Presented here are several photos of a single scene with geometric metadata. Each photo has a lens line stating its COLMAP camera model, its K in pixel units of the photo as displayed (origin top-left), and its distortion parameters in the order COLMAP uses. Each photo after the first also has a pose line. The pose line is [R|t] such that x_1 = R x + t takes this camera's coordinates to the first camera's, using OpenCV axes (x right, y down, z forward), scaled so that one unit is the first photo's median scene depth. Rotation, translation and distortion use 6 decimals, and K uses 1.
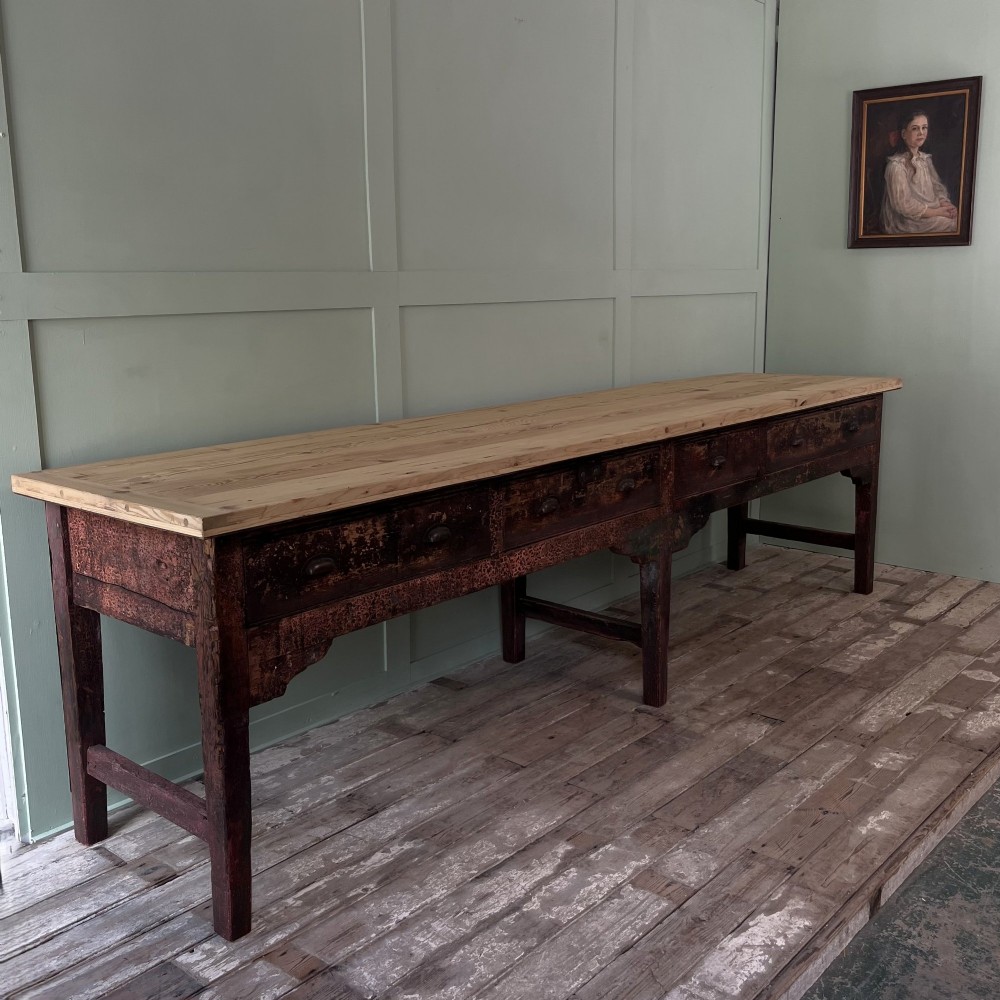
lens RADIAL K [[1060.2, 0, 510.8], [0, 1060.2, 475.4], [0, 0, 1]] dist [0.025829, 0.000000]
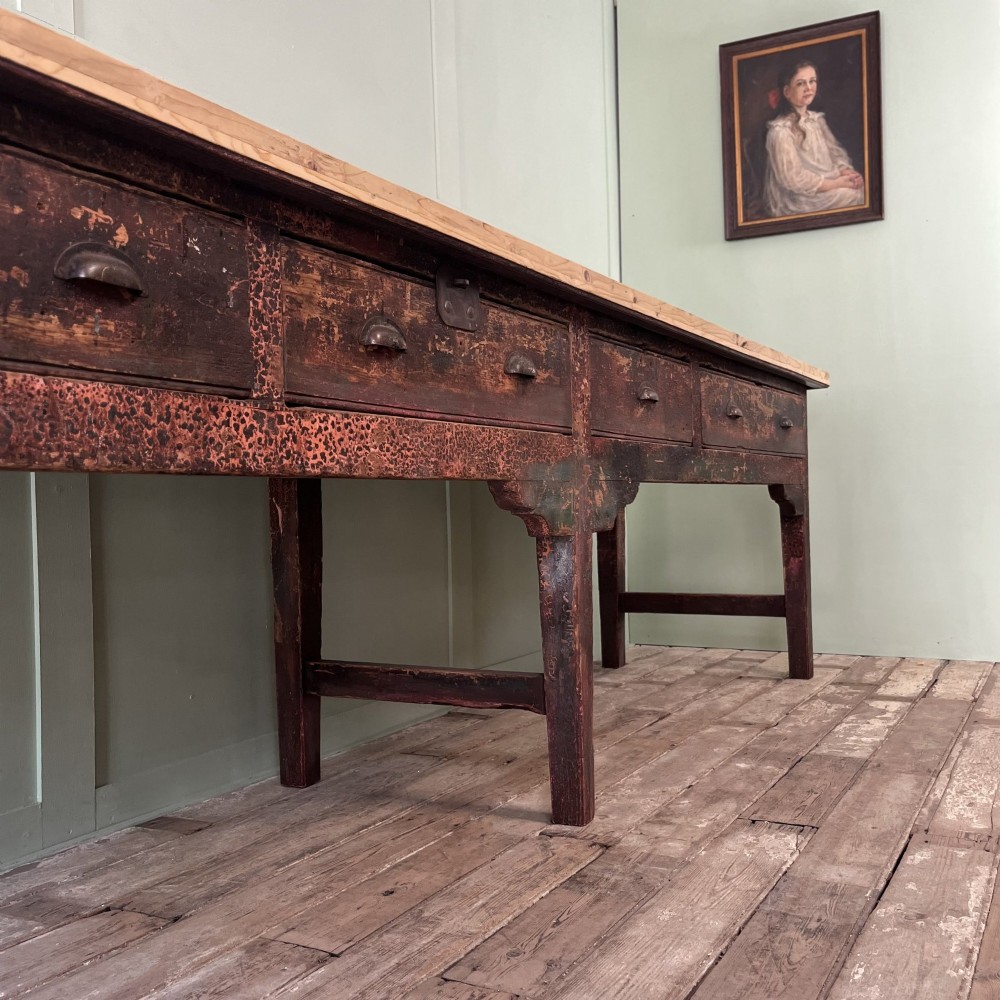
lens RADIAL K [[1060.2, 0, 504.5], [0, 1060.2, 506.1], [0, 0, 1]] dist [0.025829, 0.000000]
pose [[0.977664, -0.013181, 0.209762, -0.009957], [0.051411, 0.982711, -0.177867, 0.183078], [-0.203791, 0.184679, 0.961438, 0.556174]]
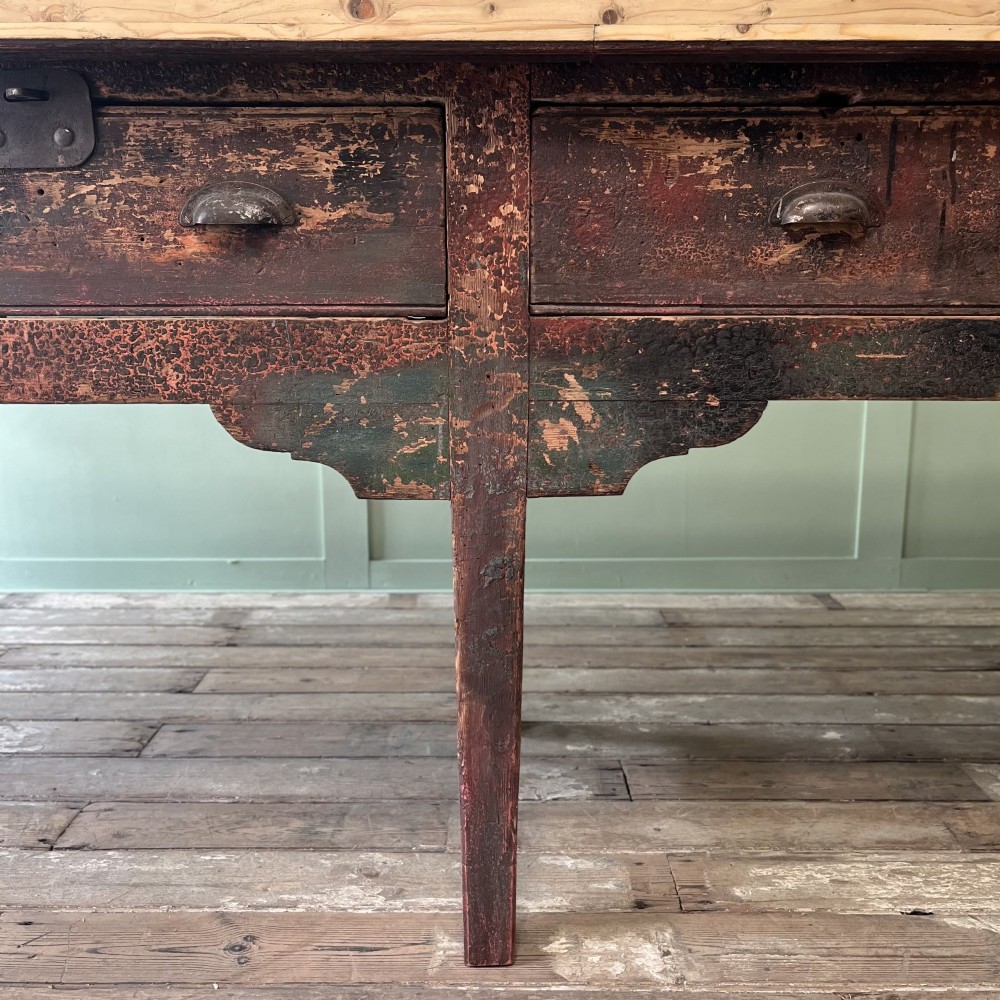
lens RADIAL K [[1030.3, 0, 507.7], [0, 1030.3, 512.6], [0, 0, 1]] dist [0.013931, 0.000000]
pose [[0.661887, 0.151815, -0.734069, 0.426285], [-0.141770, 0.986956, 0.076286, 0.066558], [0.736075, 0.053577, 0.674776, 0.934828]]
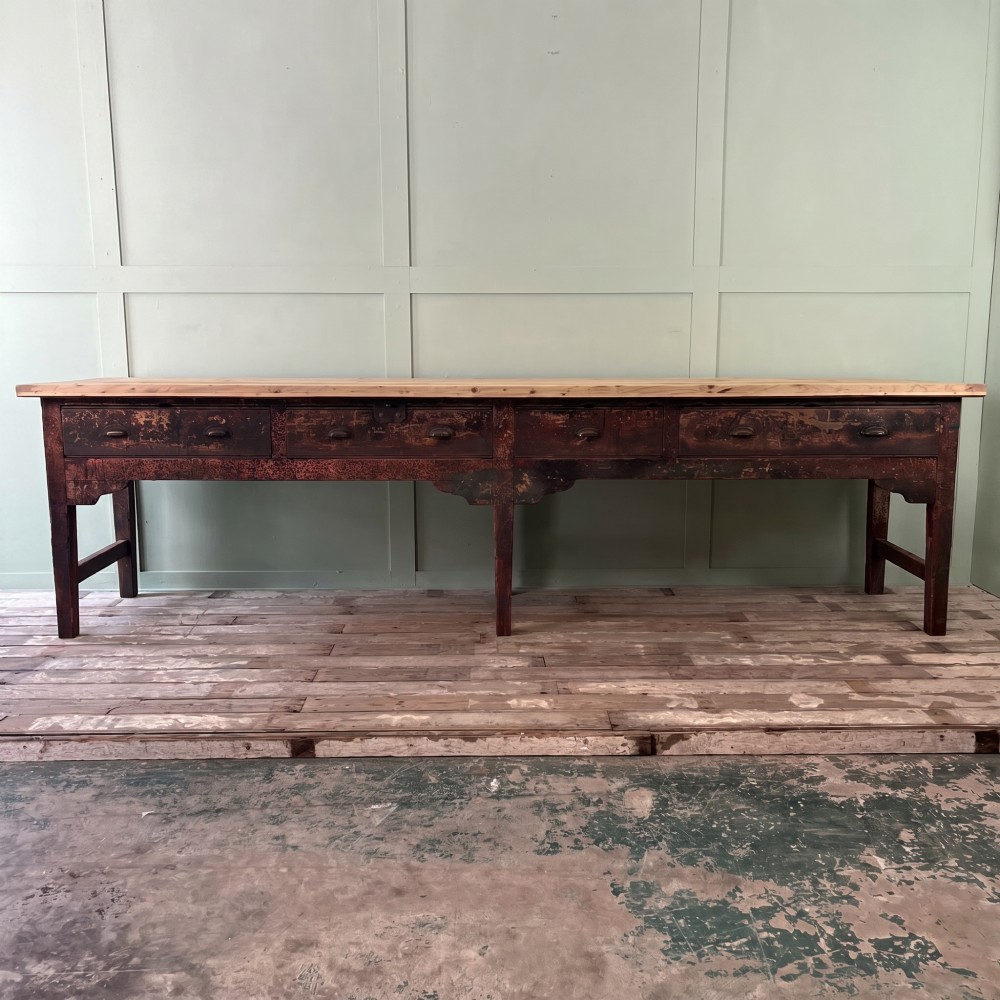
lens RADIAL K [[1030.3, 0, 525.6], [0, 1030.3, 506.9], [0, 0, 1]] dist [0.013931, 0.000000]
pose [[0.674694, 0.134204, -0.725794, 1.133159], [-0.142677, 0.988498, 0.050148, 0.022160], [0.724176, 0.069719, 0.686082, 0.288820]]
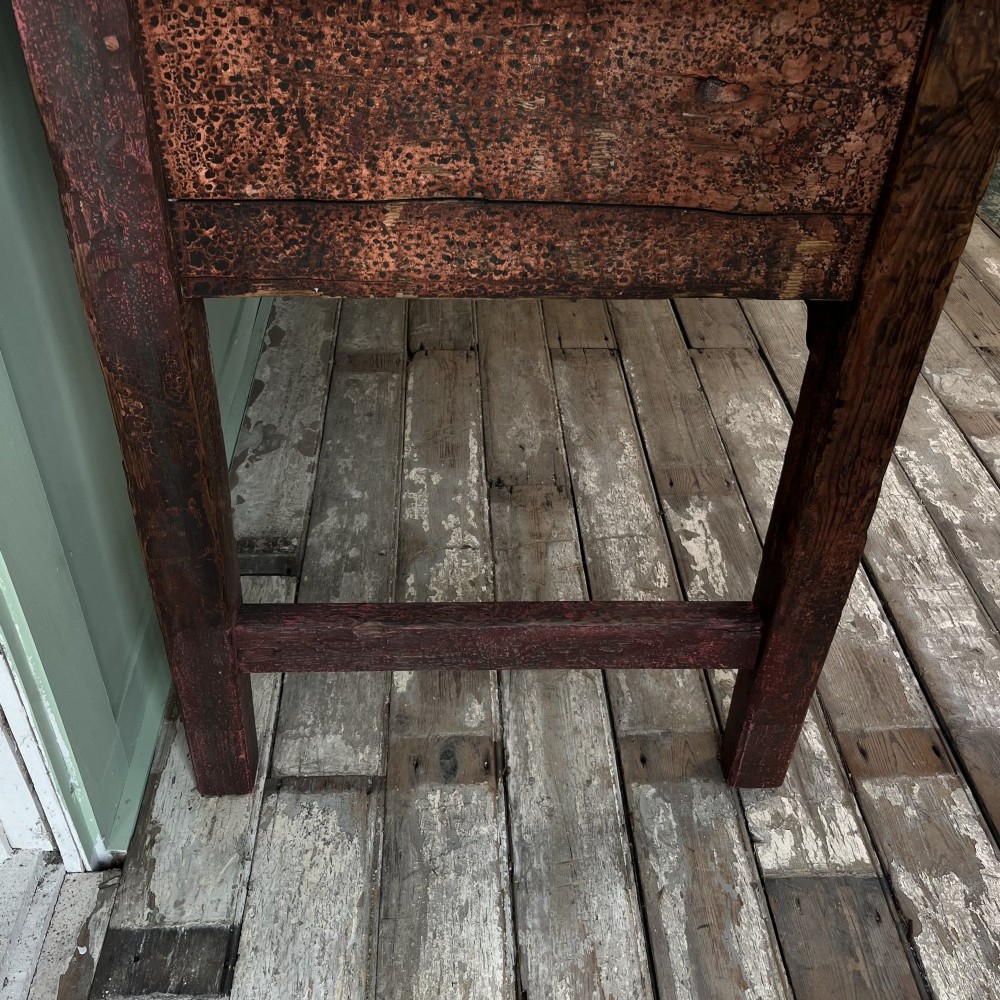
lens RADIAL K [[1030.3, 0, 496.3], [0, 1030.3, 494.4], [0, 0, 1]] dist [0.013931, 0.000000]
pose [[0.730222, -0.396609, 0.556306, -0.471030], [0.089365, 0.862705, 0.497748, 0.019644], [-0.677340, -0.313753, 0.665410, 0.611139]]
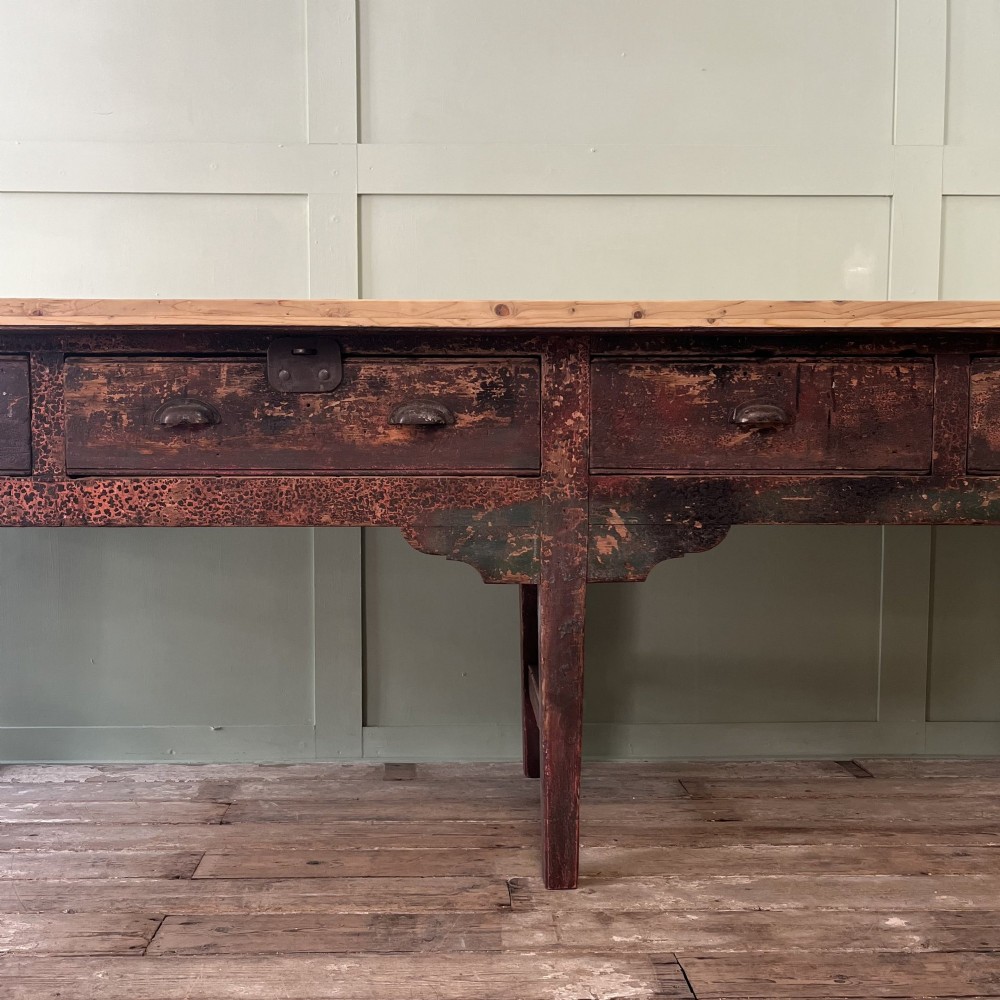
lens RADIAL K [[1079.7, 0, 472.4], [0, 1079.7, 536.2], [0, 0, 1]] dist [0.028510, 0.000000]
pose [[0.667817, 0.066186, -0.741377, 0.575231], [-0.142026, 0.989069, -0.039636, 0.093848], [0.730650, 0.131765, 0.669917, 0.722589]]
